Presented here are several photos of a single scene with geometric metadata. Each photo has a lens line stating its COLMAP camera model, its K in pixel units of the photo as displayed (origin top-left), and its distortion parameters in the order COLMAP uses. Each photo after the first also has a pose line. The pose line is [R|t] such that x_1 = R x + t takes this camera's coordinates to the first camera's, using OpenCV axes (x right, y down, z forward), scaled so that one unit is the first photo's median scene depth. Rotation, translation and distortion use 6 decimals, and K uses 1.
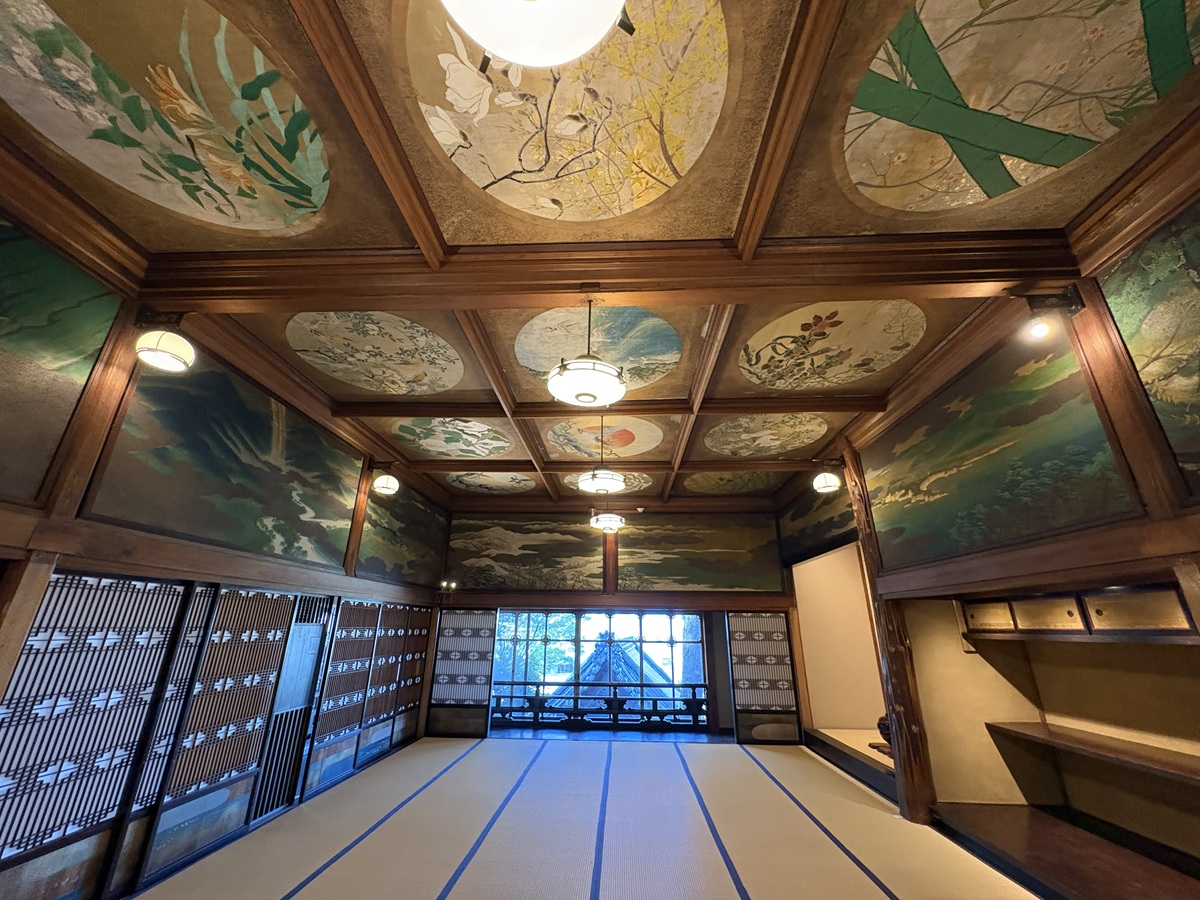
lens RADIAL K [[483.7, 0, 600.0], [0, 483.7, 450.0], [0, 0, 1]] dist [0.001384, 0.000201]
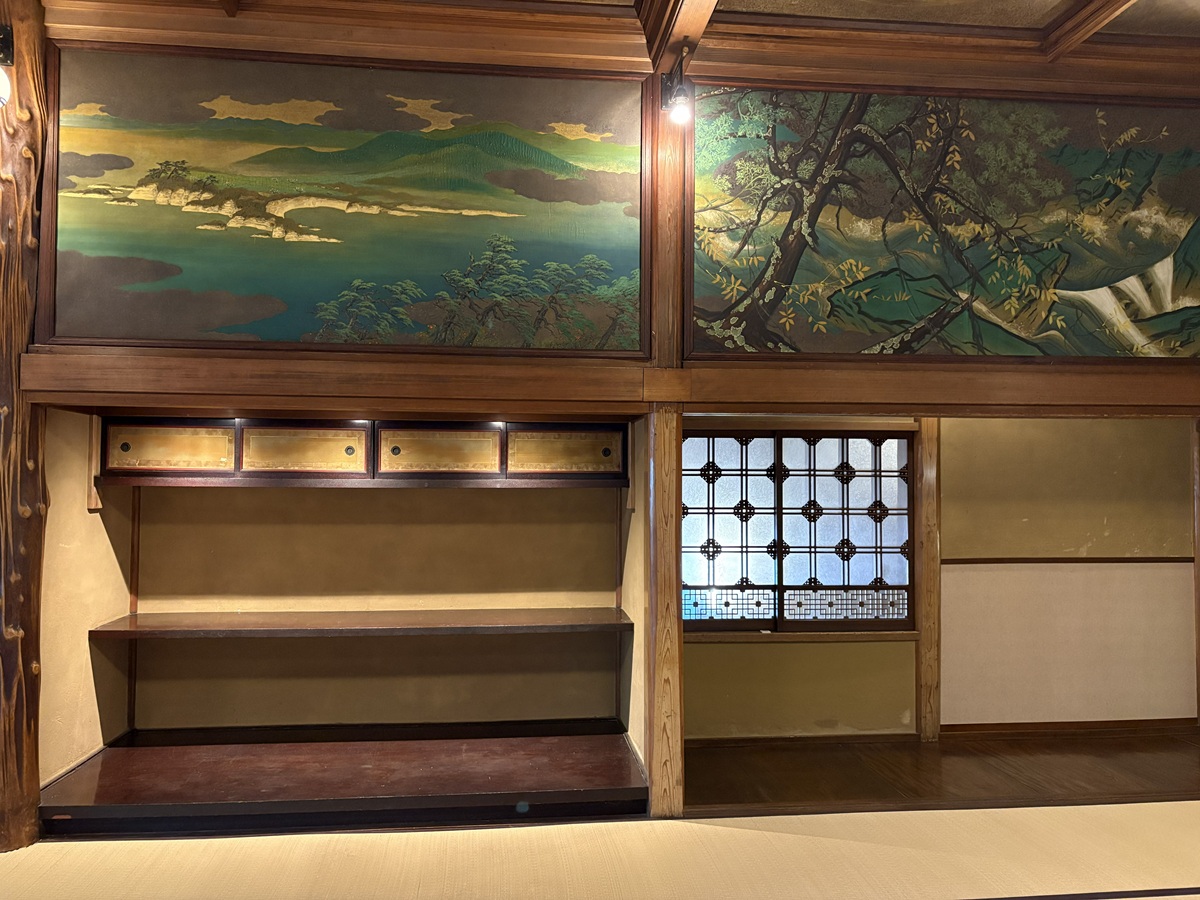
lens RADIAL K [[907.5, 0, 596.0], [0, 907.5, 458.6], [0, 0, 1]] dist [0.047694, -0.049920]
pose [[-0.153906, 0.022564, 0.987828, -0.385095], [-0.349619, 0.933820, -0.075802, 0.323817], [-0.924164, -0.357030, -0.135832, 0.845349]]
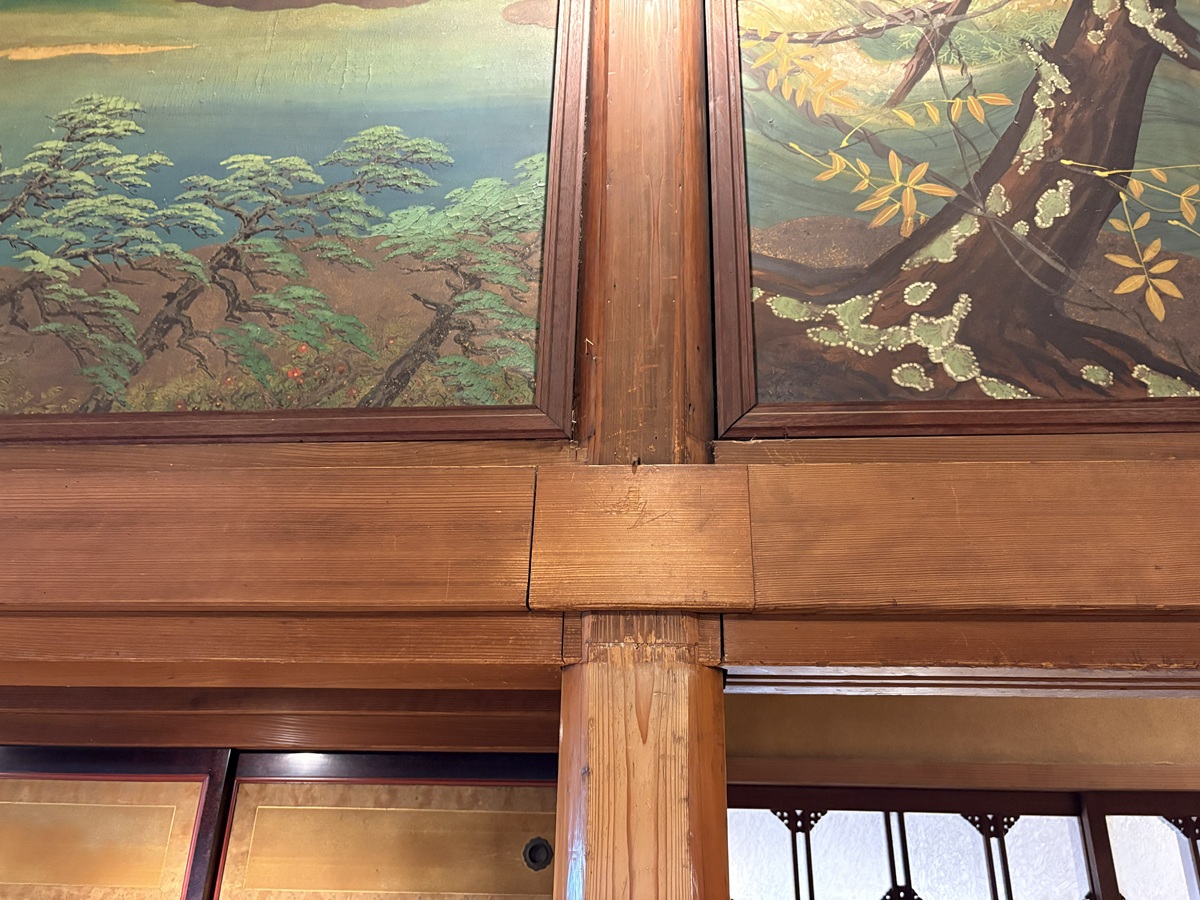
lens RADIAL K [[907.5, 0, 596.0], [0, 907.5, 458.6], [0, 0, 1]] dist [0.047694, -0.049920]
pose [[0.025627, 0.411660, 0.910977, 0.501879], [-0.369486, 0.850647, -0.374004, 0.198901], [-0.928883, -0.327009, 0.173902, 0.611041]]
